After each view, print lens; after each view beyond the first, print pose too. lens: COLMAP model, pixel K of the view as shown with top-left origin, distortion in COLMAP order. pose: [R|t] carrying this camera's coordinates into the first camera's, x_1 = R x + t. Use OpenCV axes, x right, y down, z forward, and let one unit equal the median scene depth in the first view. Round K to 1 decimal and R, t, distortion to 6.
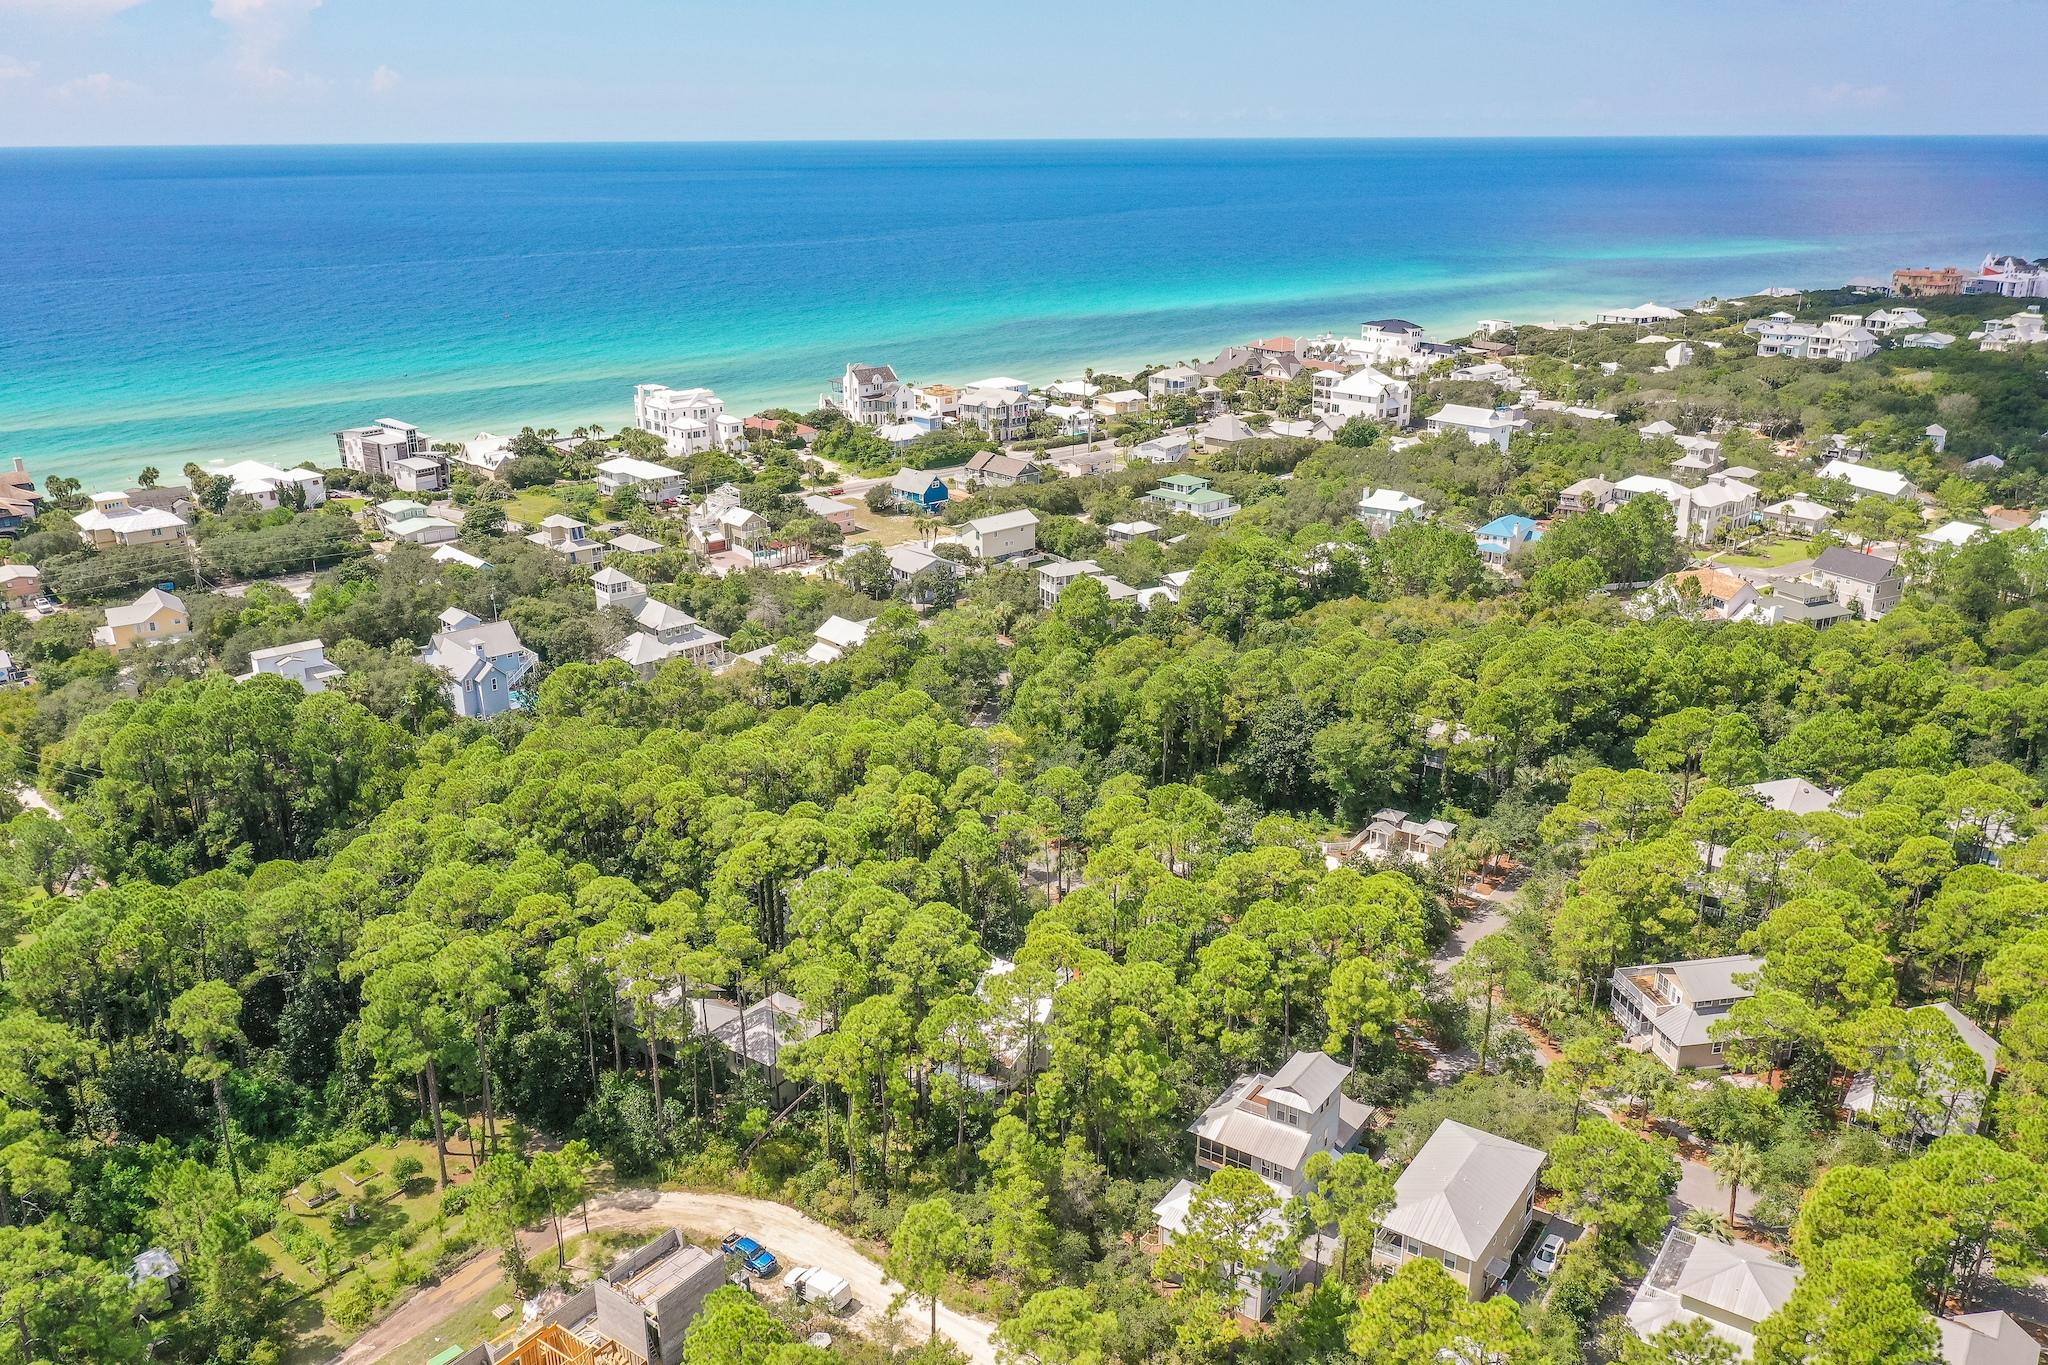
lens RADIAL K [[1608.0, 0, 1024.0], [0, 1608.0, 682.5], [0, 0, 1]] dist [-0.007442, 0.001256]
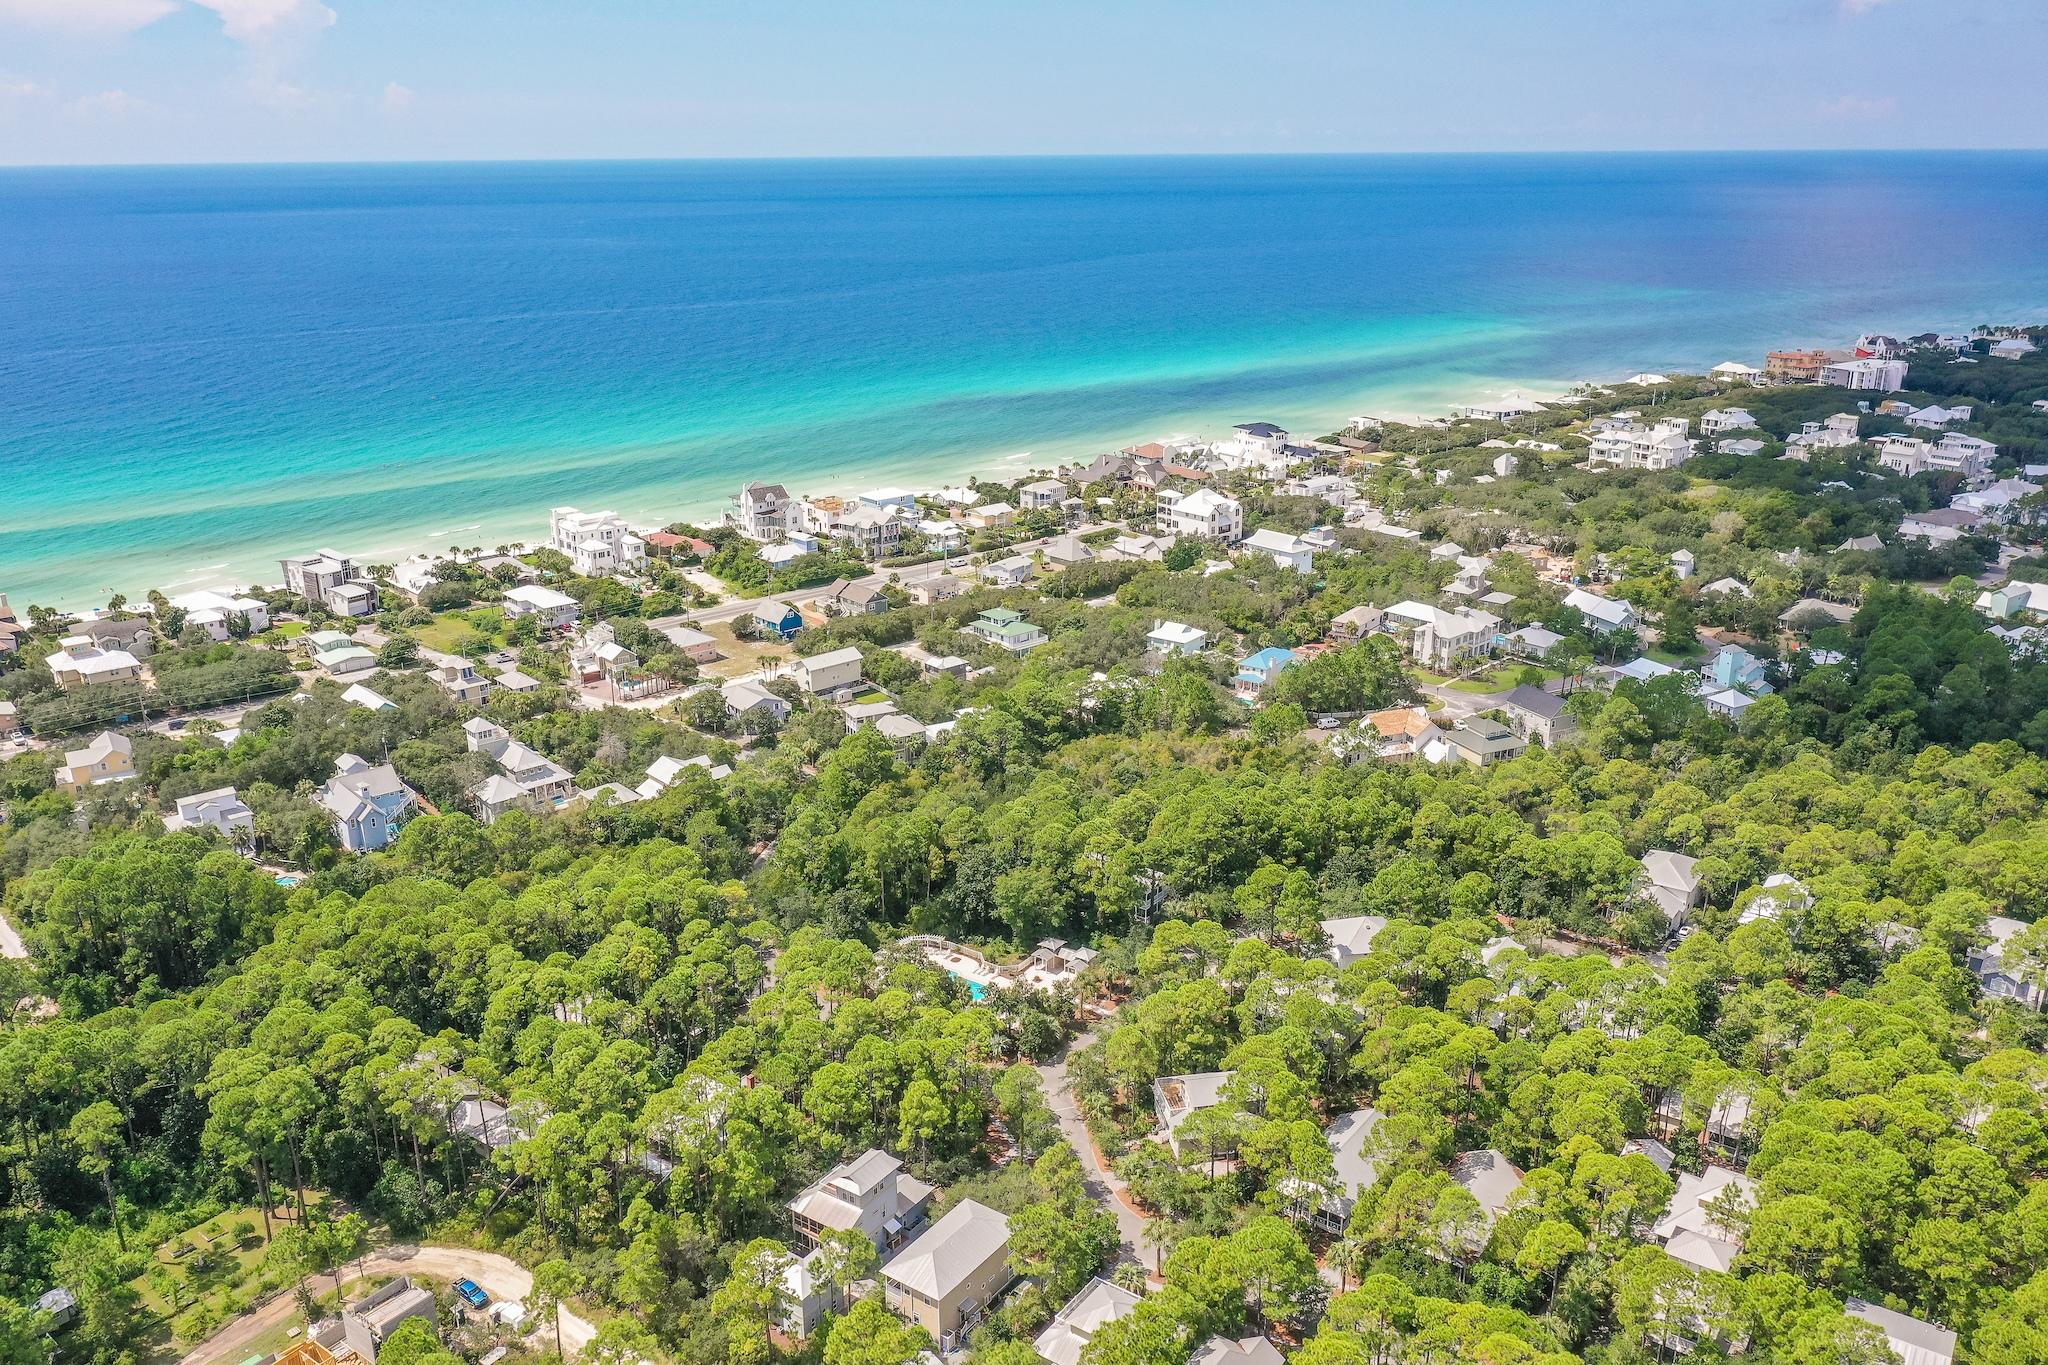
lens RADIAL K [[1608.0, 0, 1024.0], [0, 1608.0, 682.5], [0, 0, 1]] dist [-0.007442, 0.001256]
pose [[0.999984, 0.000008, -0.005705, 0.192982], [-0.000053, 0.999969, -0.007929, -0.104332], [0.005704, 0.007929, 0.999952, -0.256367]]
